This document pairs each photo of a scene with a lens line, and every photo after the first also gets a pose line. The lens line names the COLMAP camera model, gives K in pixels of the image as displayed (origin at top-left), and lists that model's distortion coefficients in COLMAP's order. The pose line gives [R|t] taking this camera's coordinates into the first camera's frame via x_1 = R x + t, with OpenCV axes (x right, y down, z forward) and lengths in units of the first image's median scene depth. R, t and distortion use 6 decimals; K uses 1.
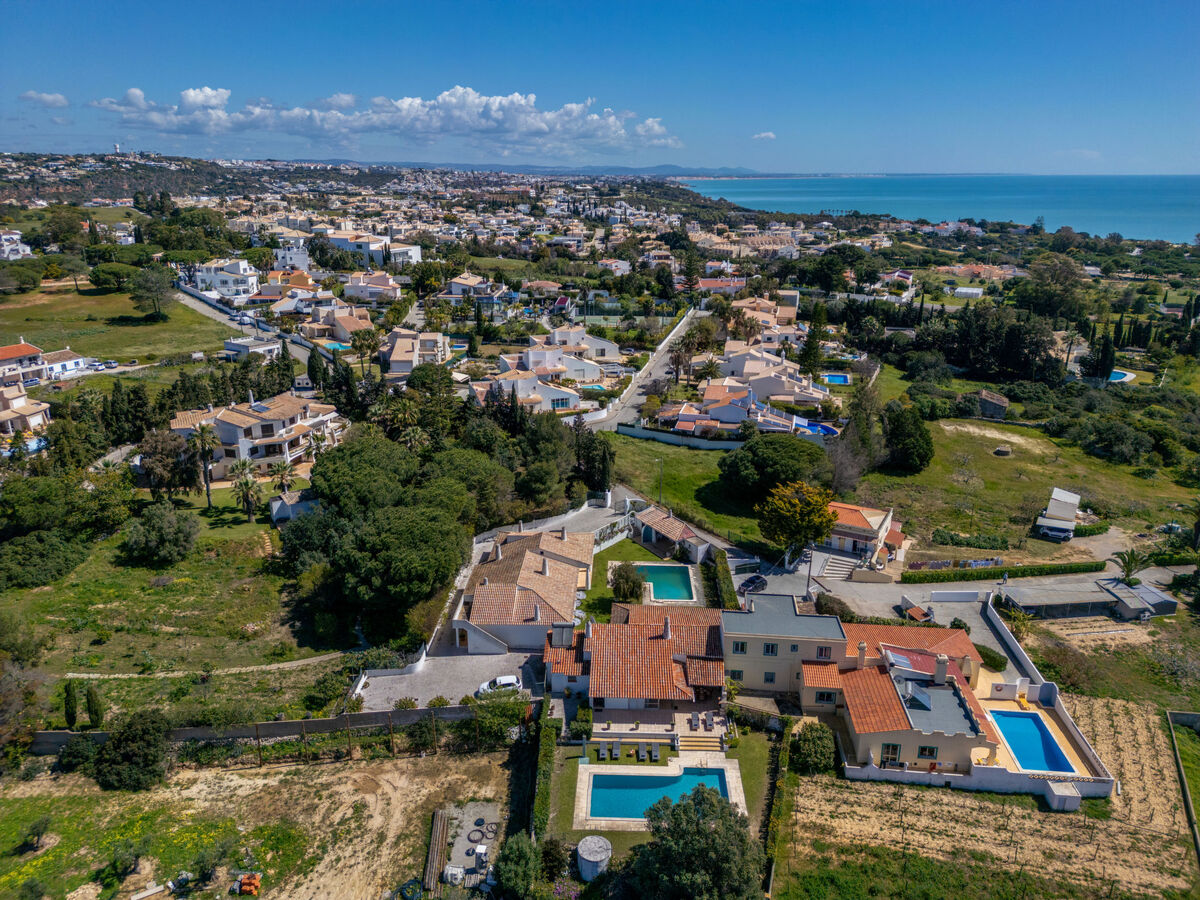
lens RADIAL K [[839.5, 0, 602.1], [0, 839.5, 444.6], [0, 0, 1]] dist [0.074954, -0.072179]
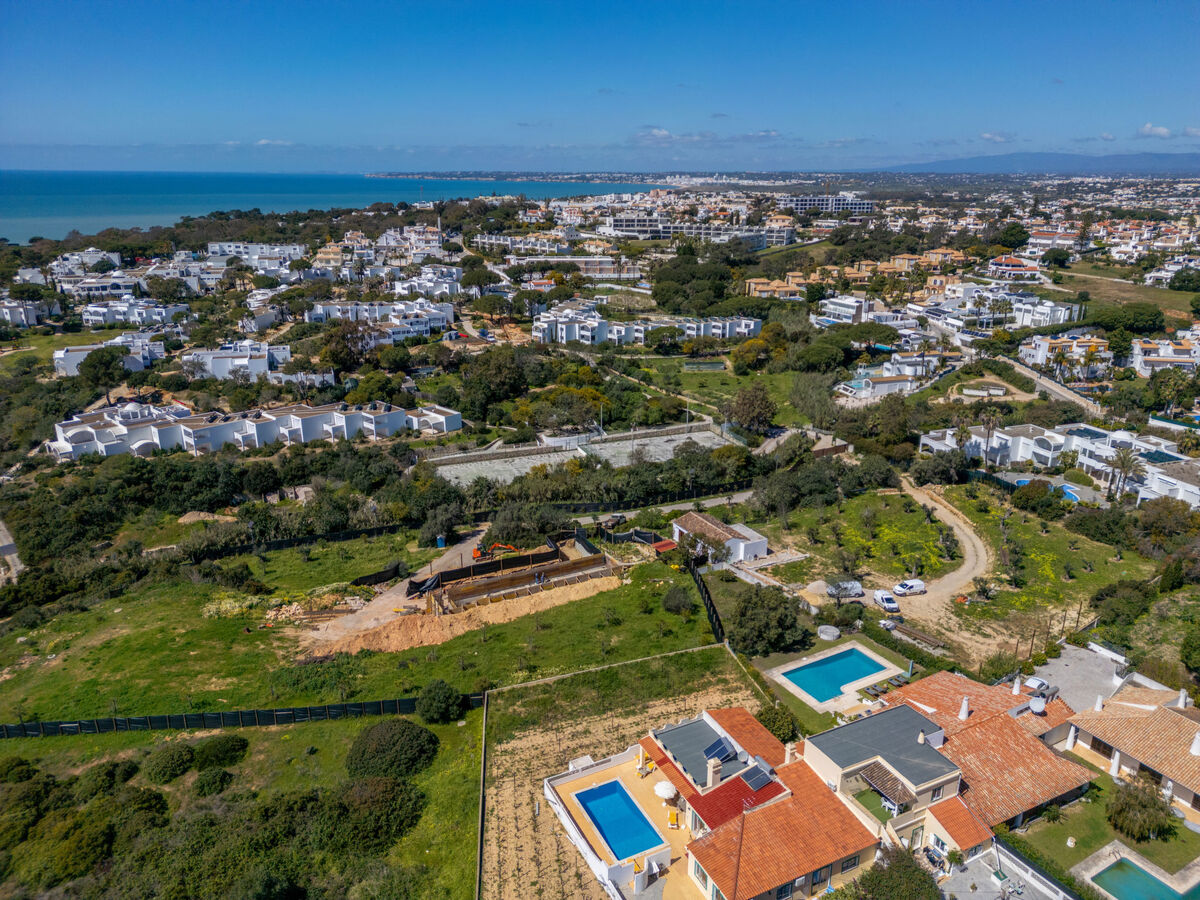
lens RADIAL K [[839.5, 0, 607.3], [0, 839.5, 451.1], [0, 0, 1]] dist [0.074954, -0.072179]
pose [[-0.845614, 0.157404, -0.510060, 0.950607], [-0.172382, 0.823813, 0.540015, -0.510284], [0.505195, 0.544570, -0.669494, 1.445798]]
